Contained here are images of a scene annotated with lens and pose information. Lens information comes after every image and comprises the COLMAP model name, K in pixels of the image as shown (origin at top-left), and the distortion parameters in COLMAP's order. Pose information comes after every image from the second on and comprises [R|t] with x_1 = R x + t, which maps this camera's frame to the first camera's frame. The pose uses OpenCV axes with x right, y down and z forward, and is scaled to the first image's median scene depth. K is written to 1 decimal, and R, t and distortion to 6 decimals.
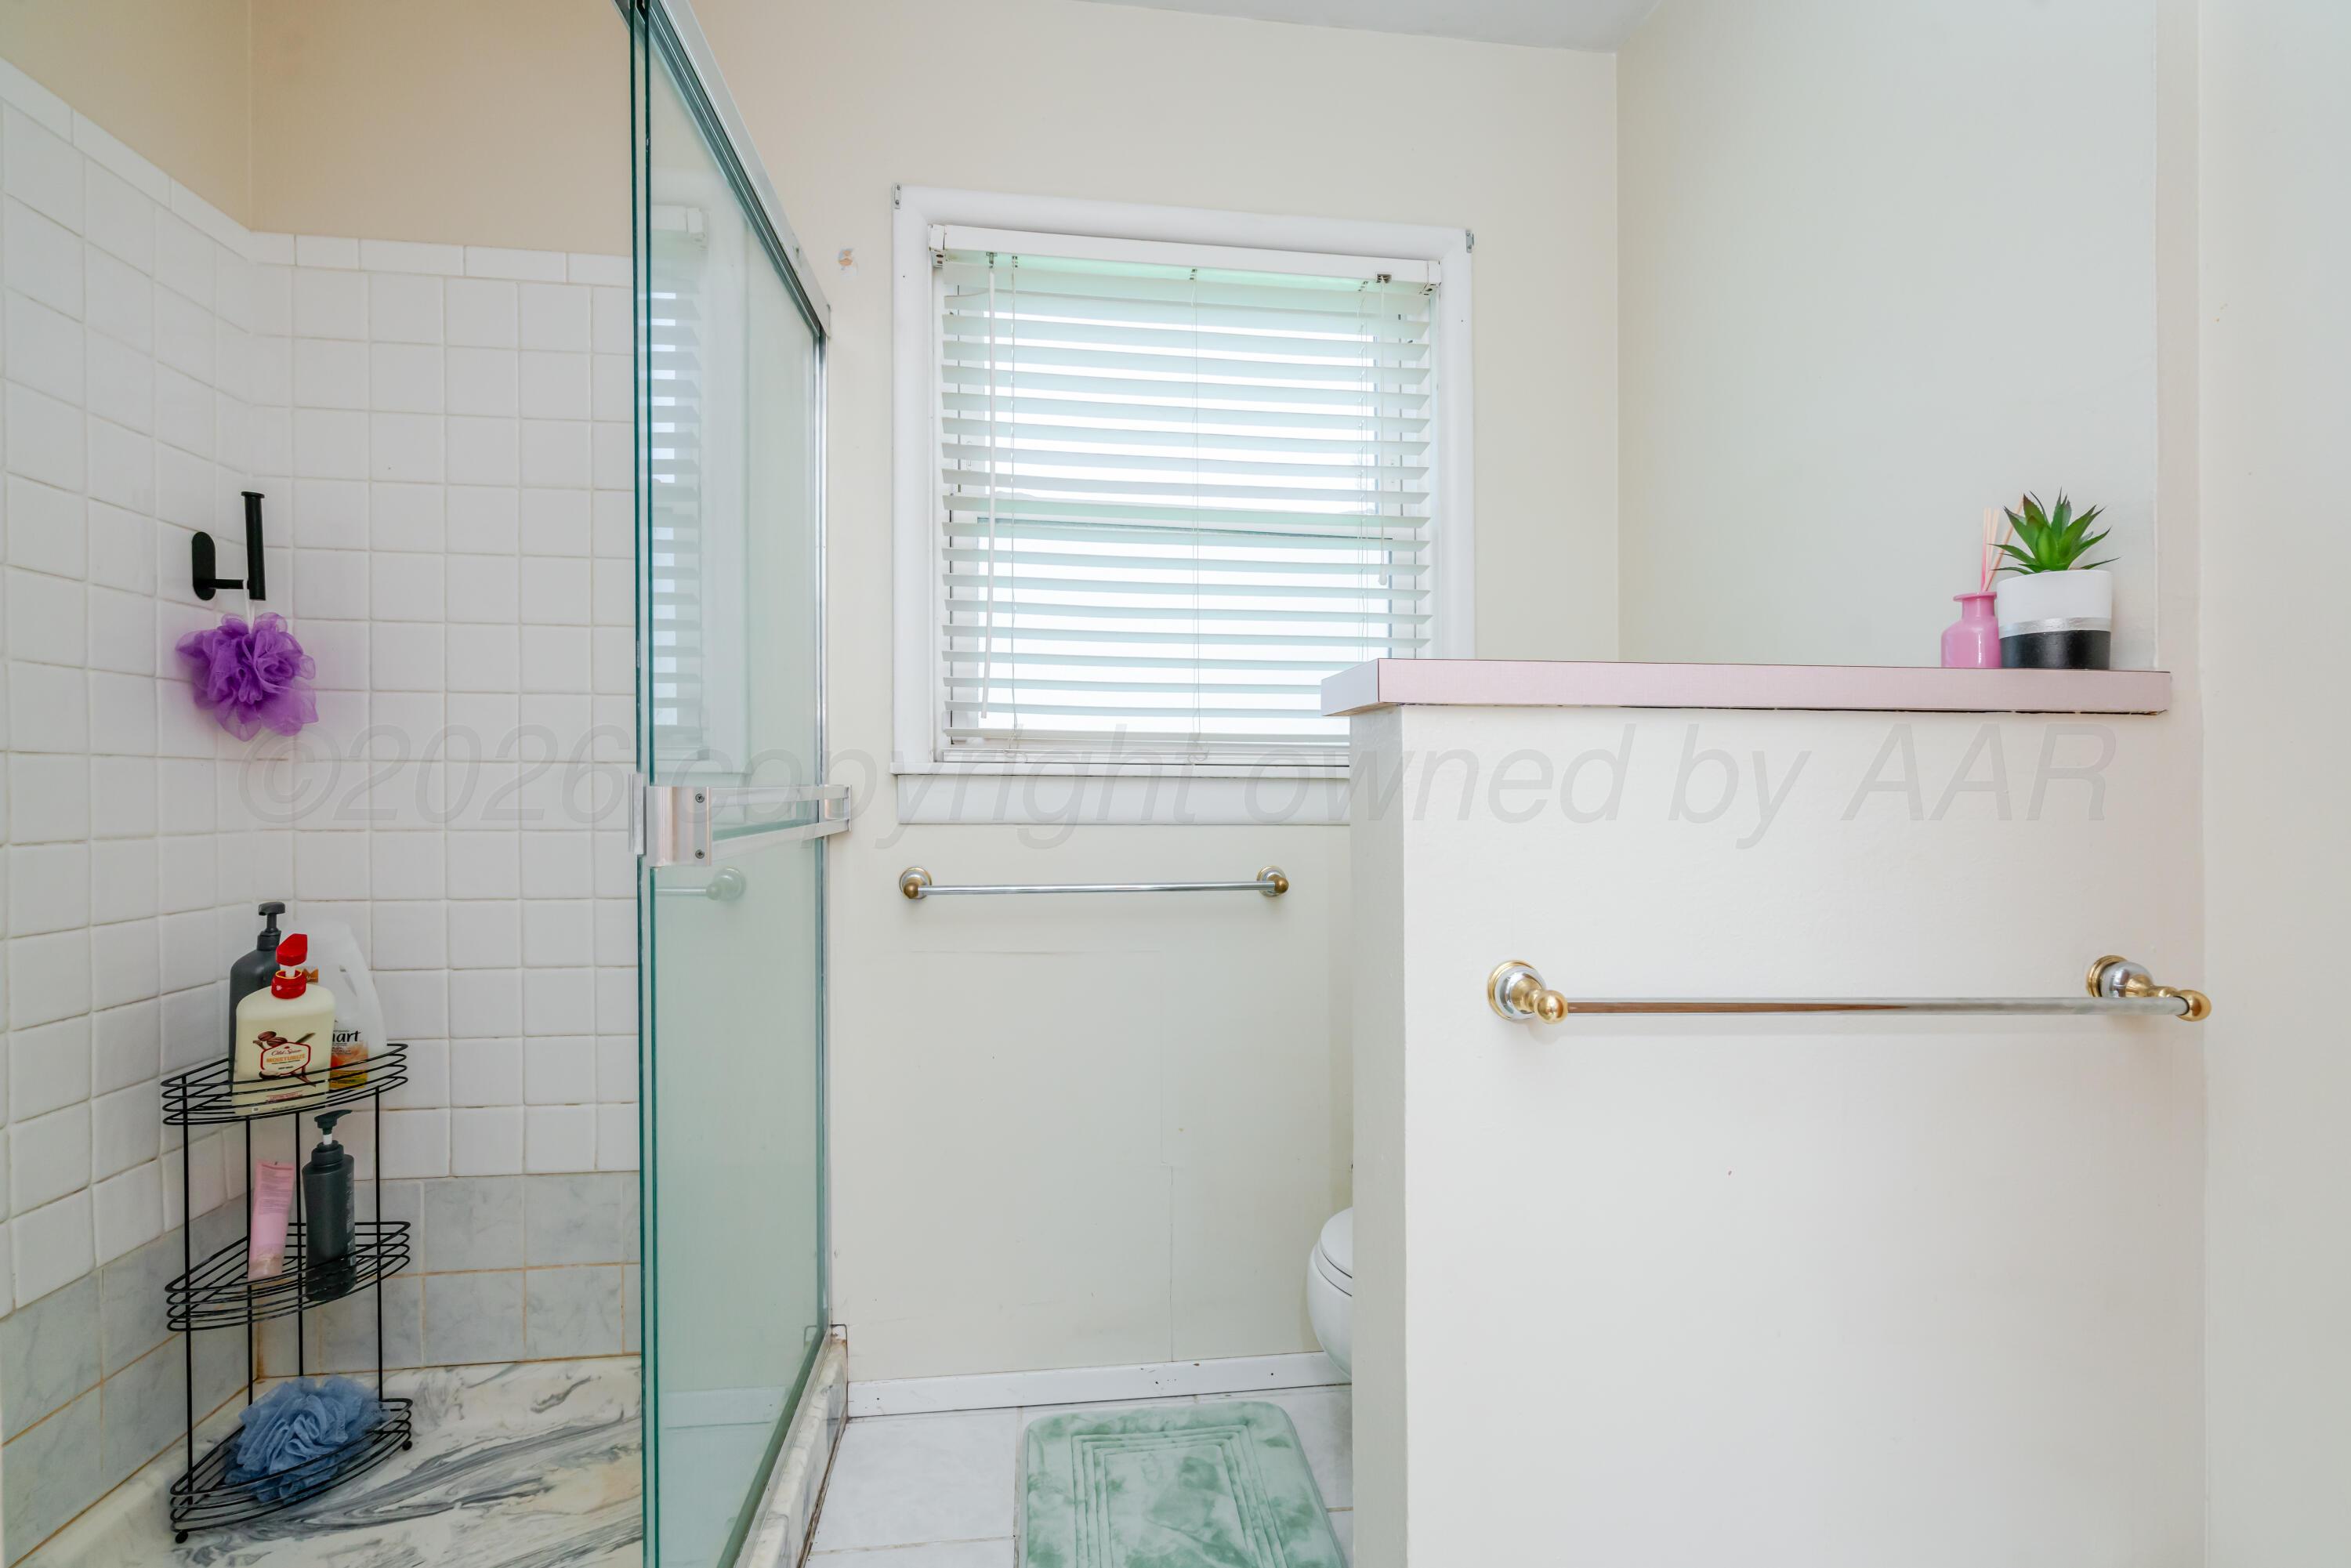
lens RADIAL K [[1021.0, 0, 1175.5], [0, 1021.0, 784.0], [0, 0, 1]] dist [-0.035861, 0.000094]
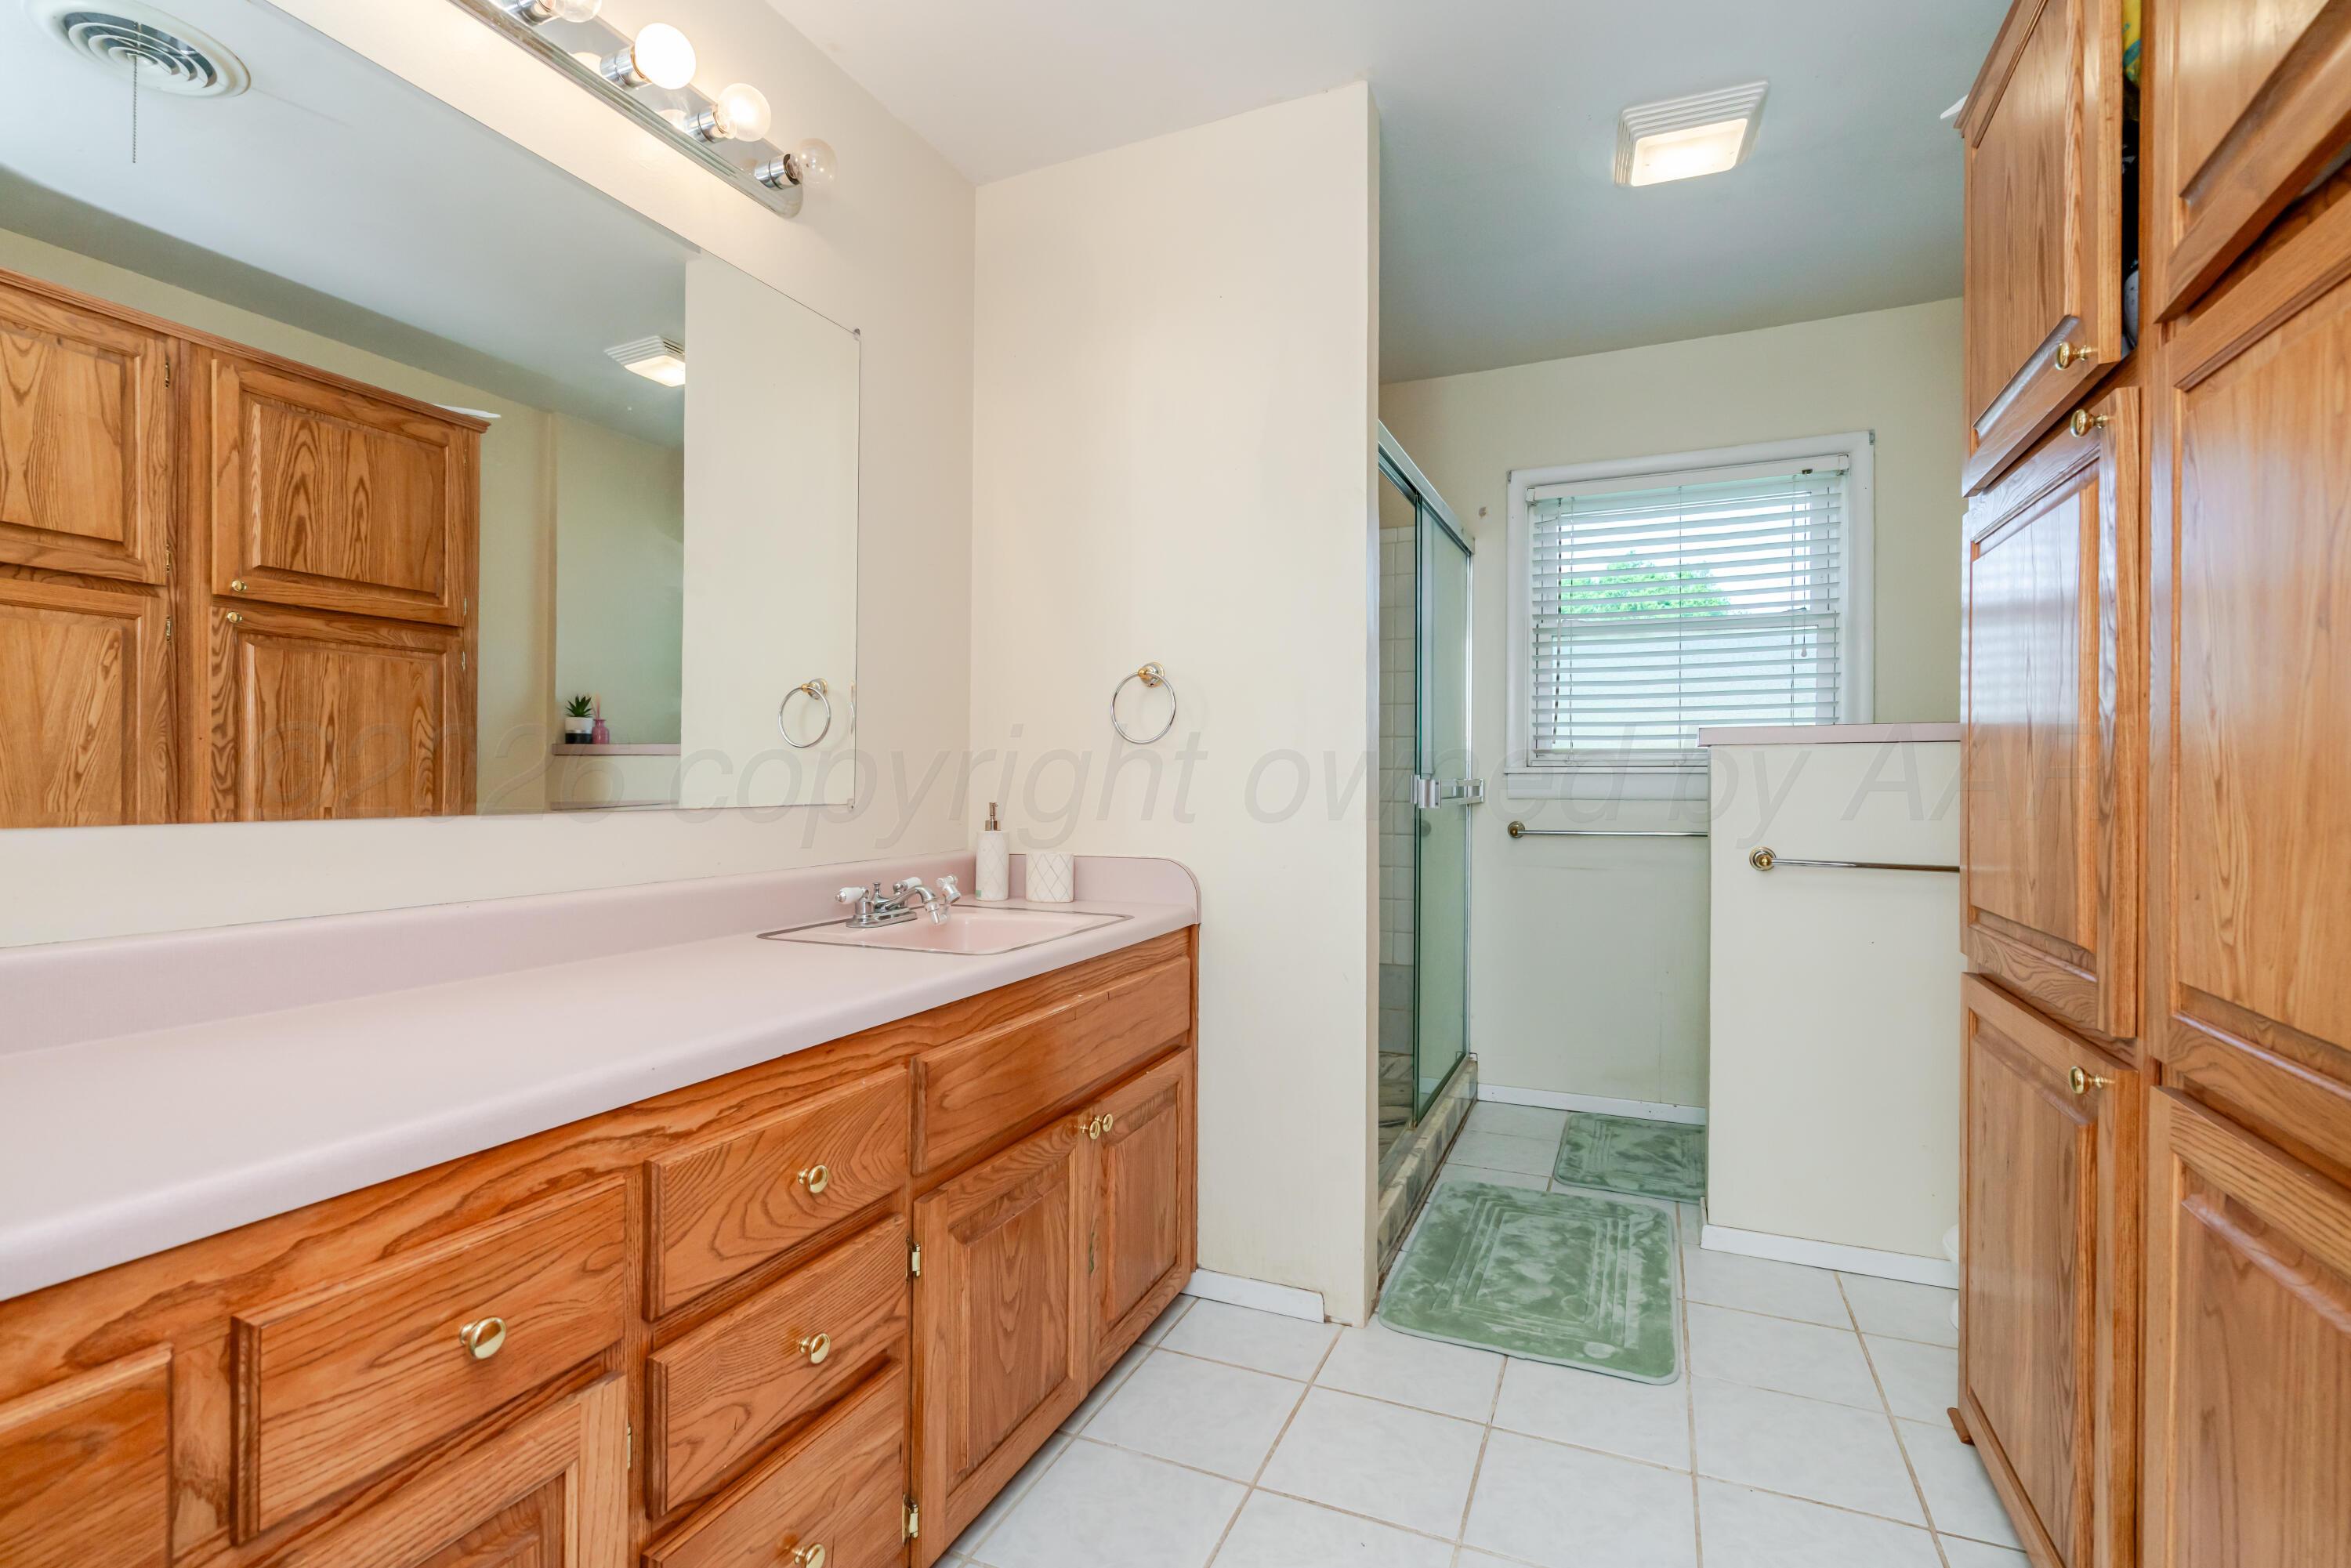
lens RADIAL K [[1074.1, 0, 1169.6], [0, 1074.1, 798.9], [0, 0, 1]] dist [-0.000343, 0.000653]
pose [[0.852245, 0.013145, -0.522977, 0.253276], [-0.003804, 0.999814, 0.018931, 0.004924], [0.523128, -0.014144, 0.852137, -1.100236]]
